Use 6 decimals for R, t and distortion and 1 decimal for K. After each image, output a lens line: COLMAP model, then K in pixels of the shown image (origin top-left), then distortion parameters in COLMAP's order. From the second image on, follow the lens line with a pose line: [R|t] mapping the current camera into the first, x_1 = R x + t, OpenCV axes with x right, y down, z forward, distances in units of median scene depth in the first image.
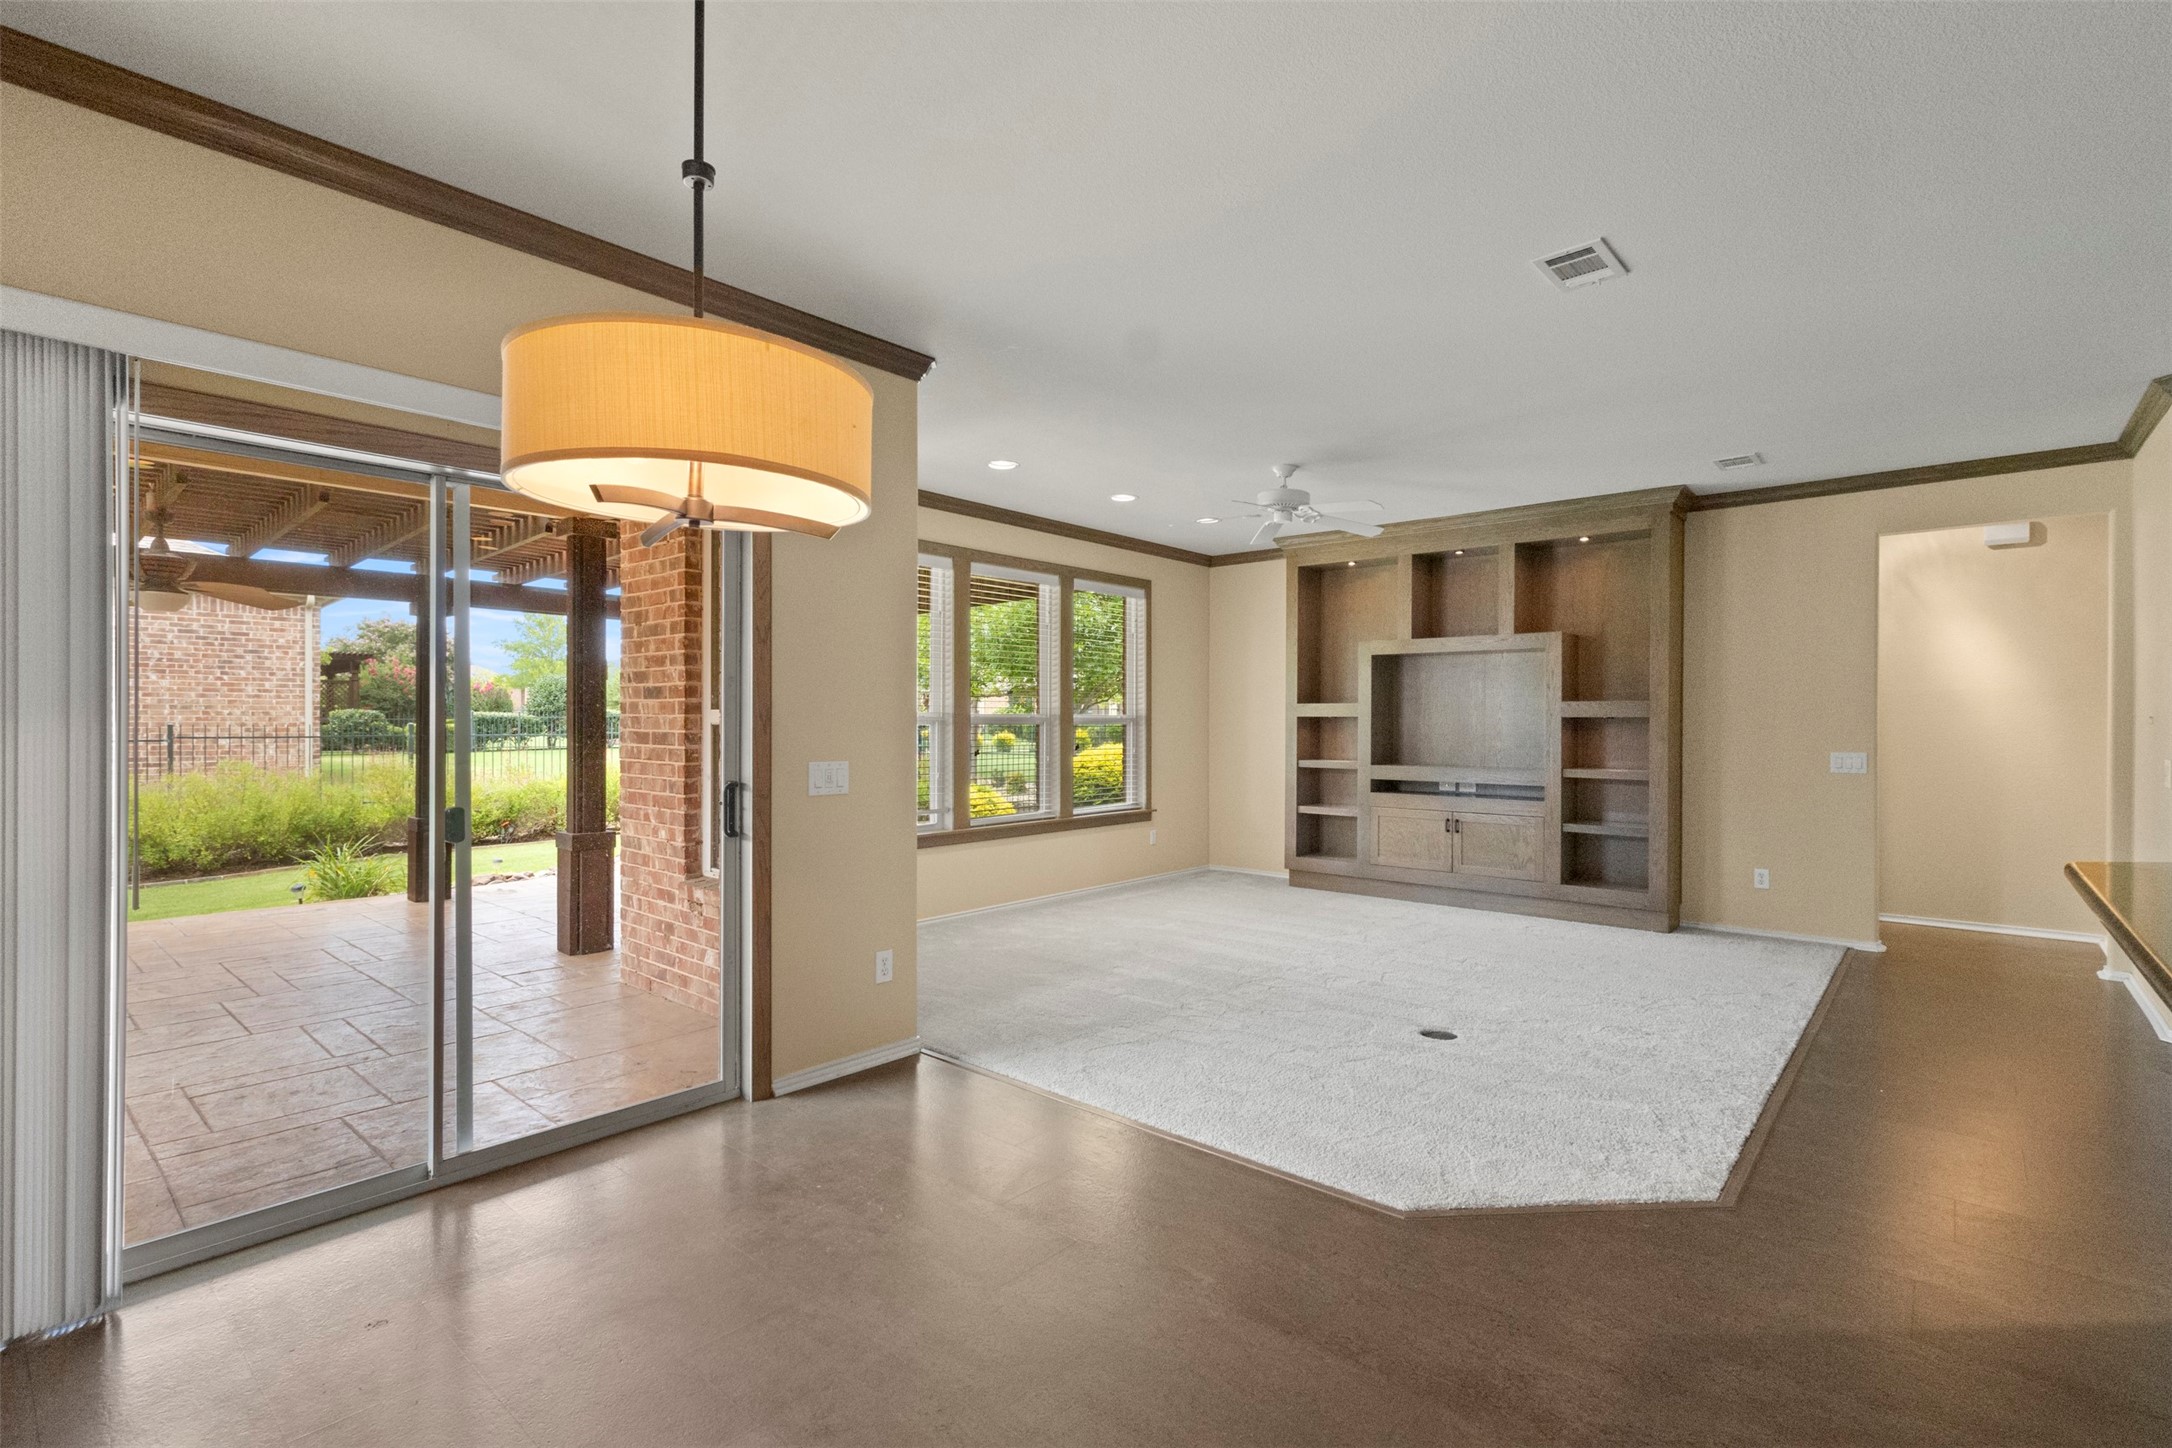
lens RADIAL K [[1001.2, 0, 1066.4], [0, 1001.2, 724.4], [0, 0, 1]] dist [0.000768, 0.003231]
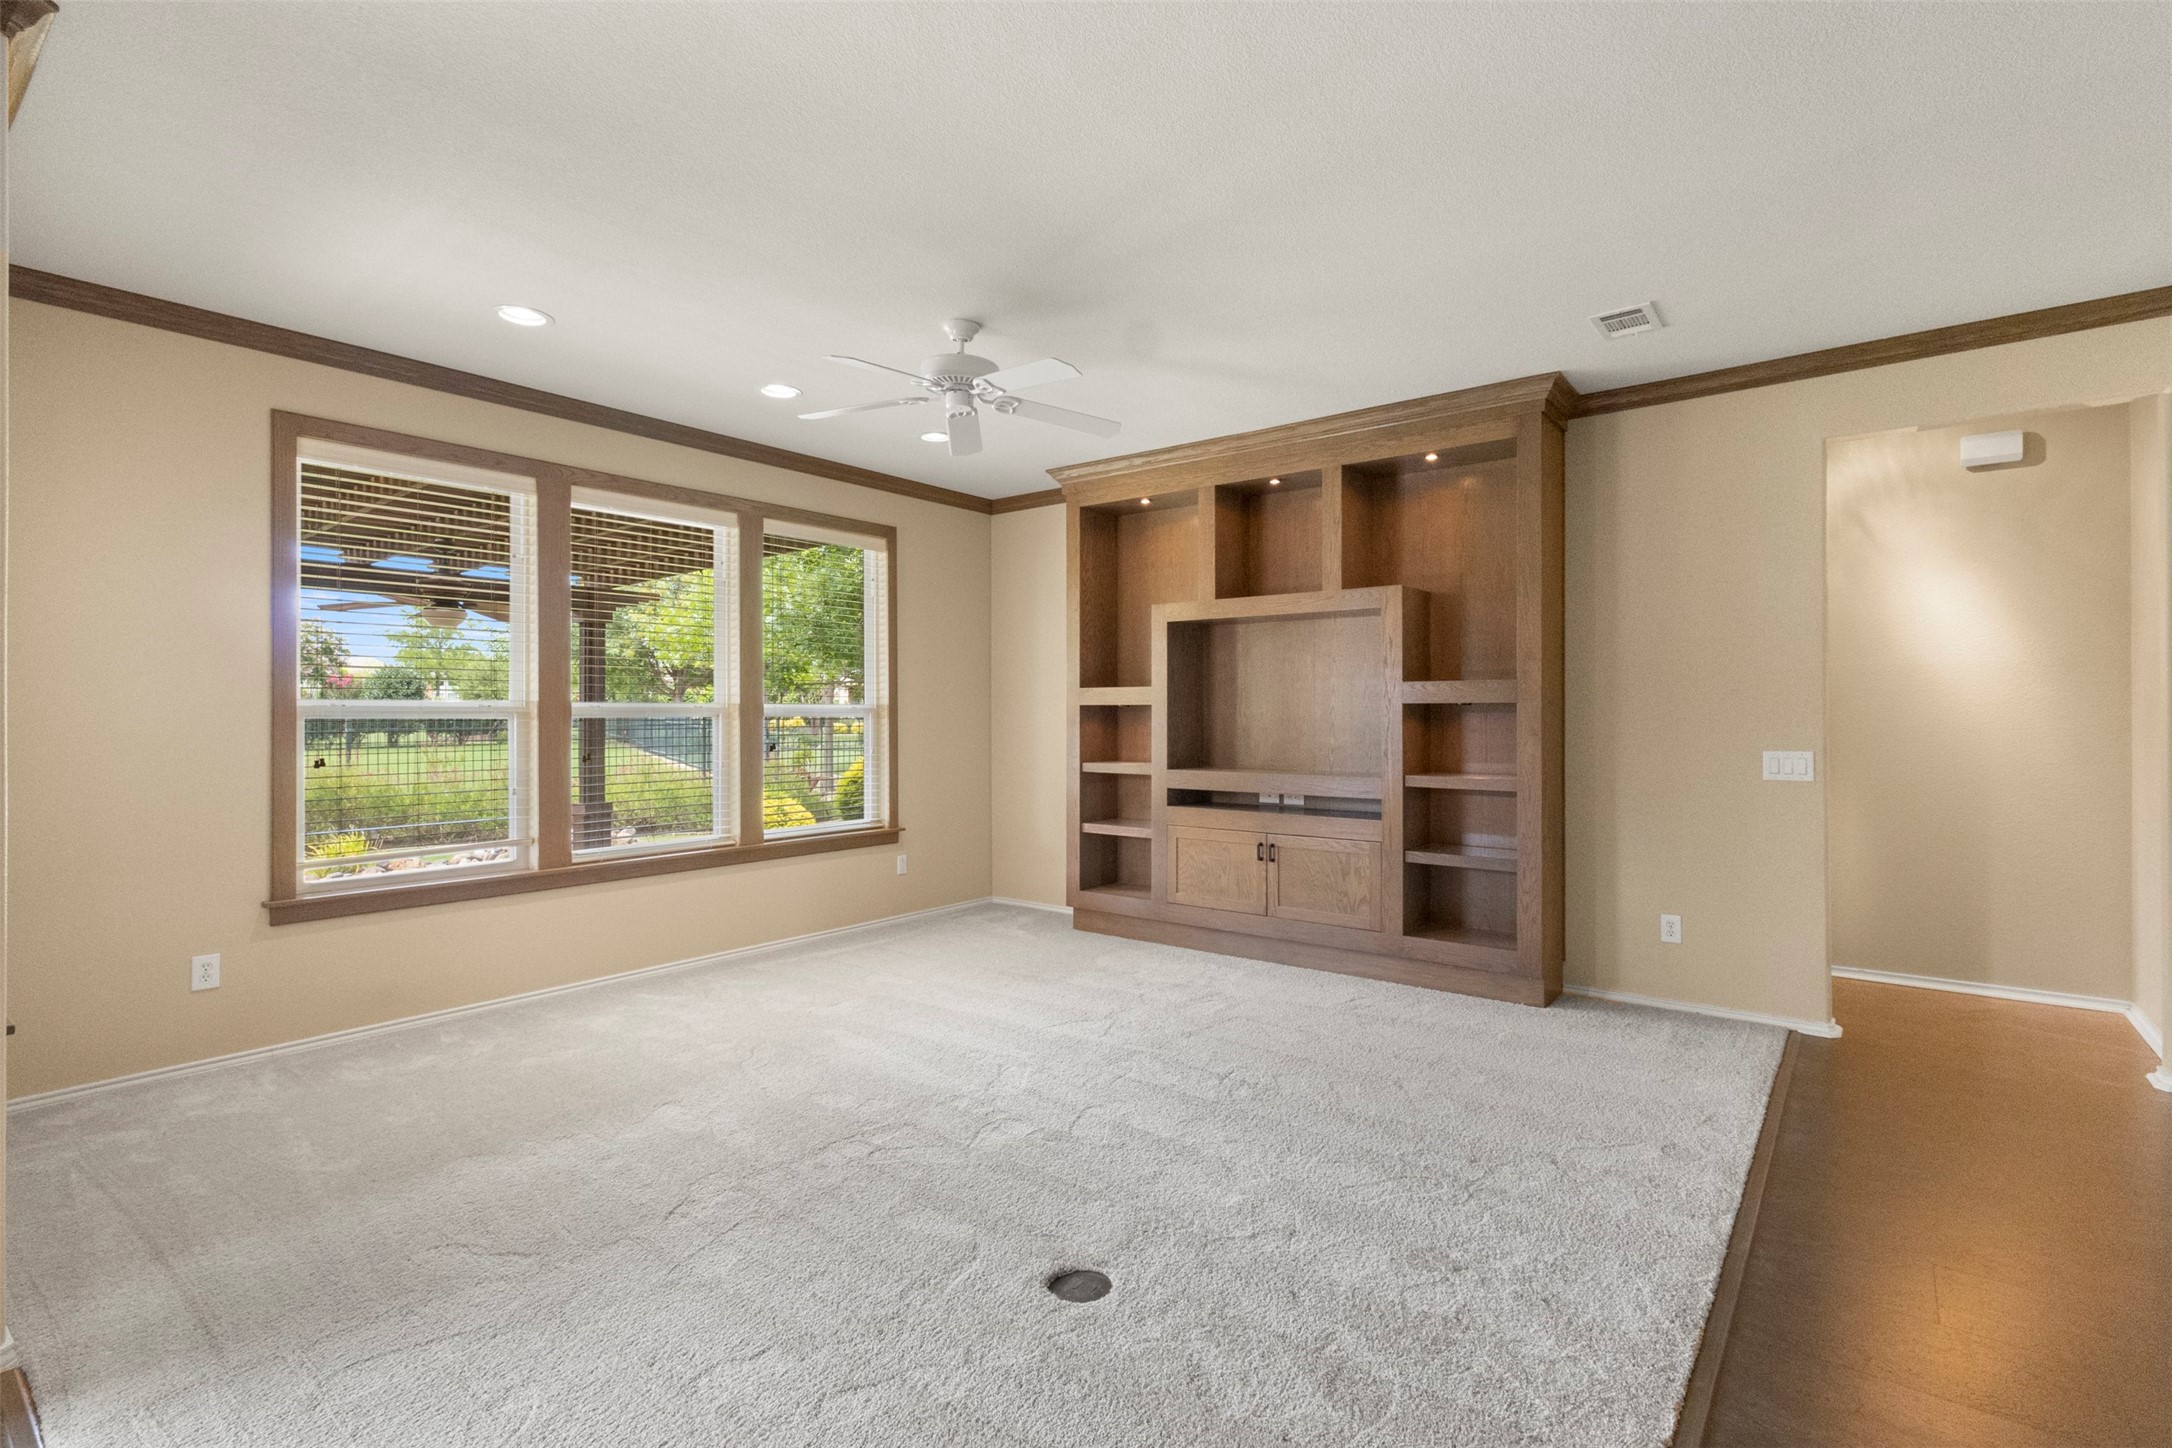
lens RADIAL K [[1001.2, 0, 1065.7], [0, 1001.2, 710.1], [0, 0, 1]] dist [0.000768, 0.003231]
pose [[0.998855, -0.004475, 0.047628, 0.209160], [0.004802, 0.999966, -0.006741, 0.001199], [-0.047597, 0.006962, 0.998842, 0.279659]]
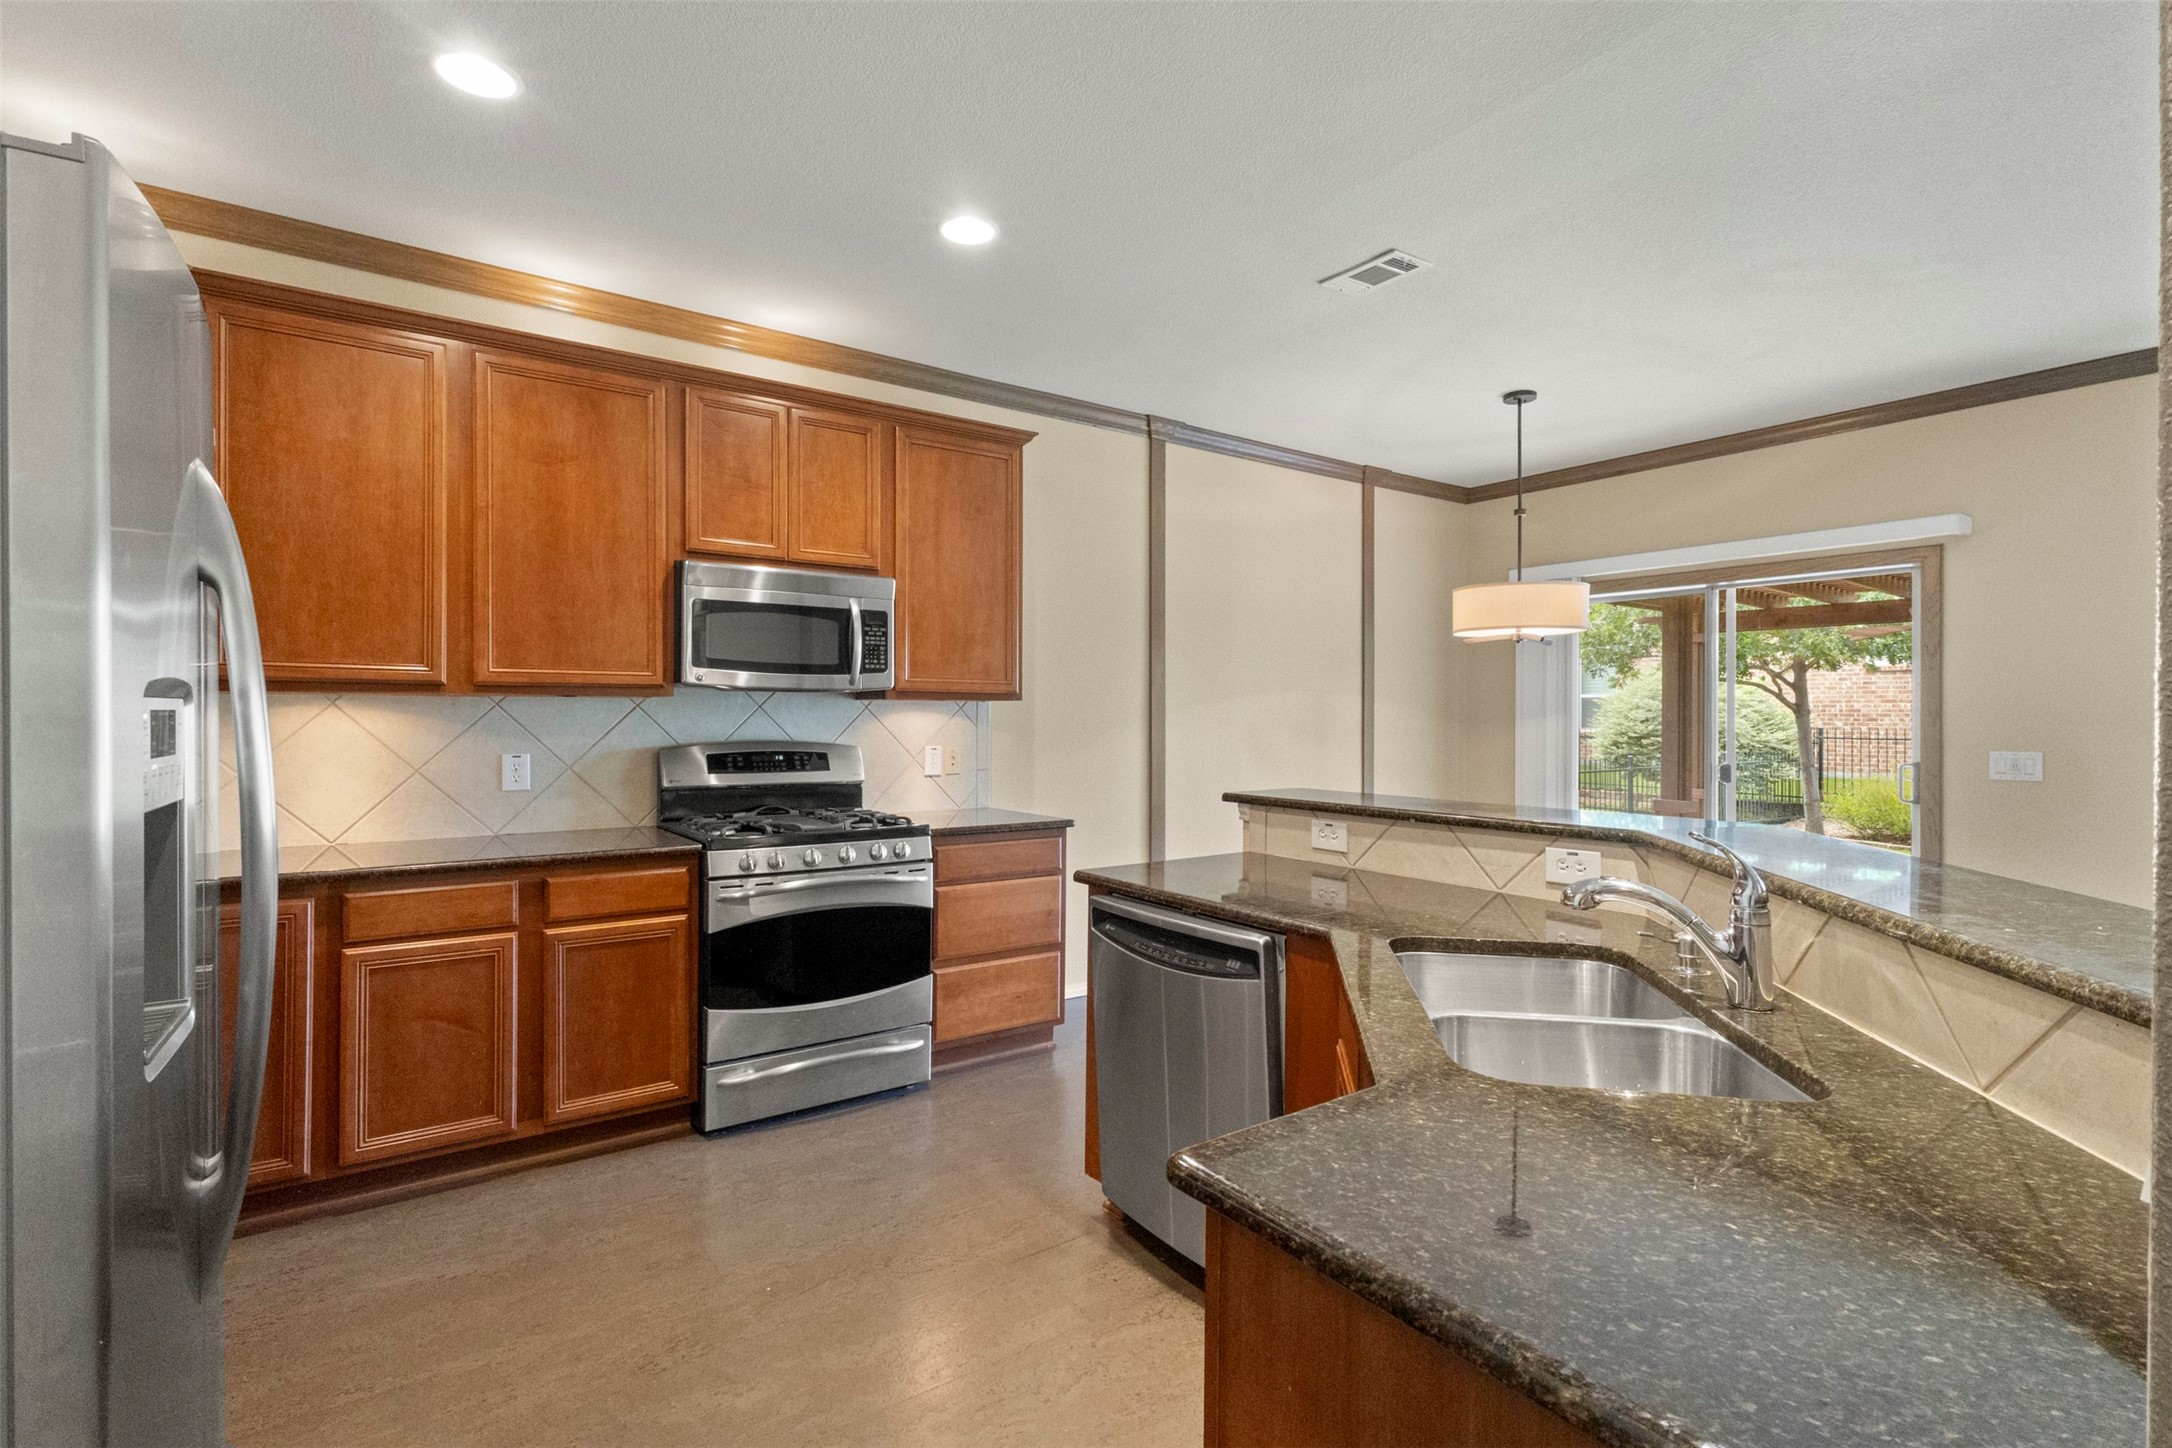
lens RADIAL K [[1001.2, 0, 1080.8], [0, 1001.2, 719.0], [0, 0, 1]] dist [0.000768, 0.003231]
pose [[-0.224897, -0.001641, -0.974381, 0.619424], [-0.006873, 0.999976, -0.000098, 0.003435], [0.974358, 0.006675, -0.224903, 0.110391]]
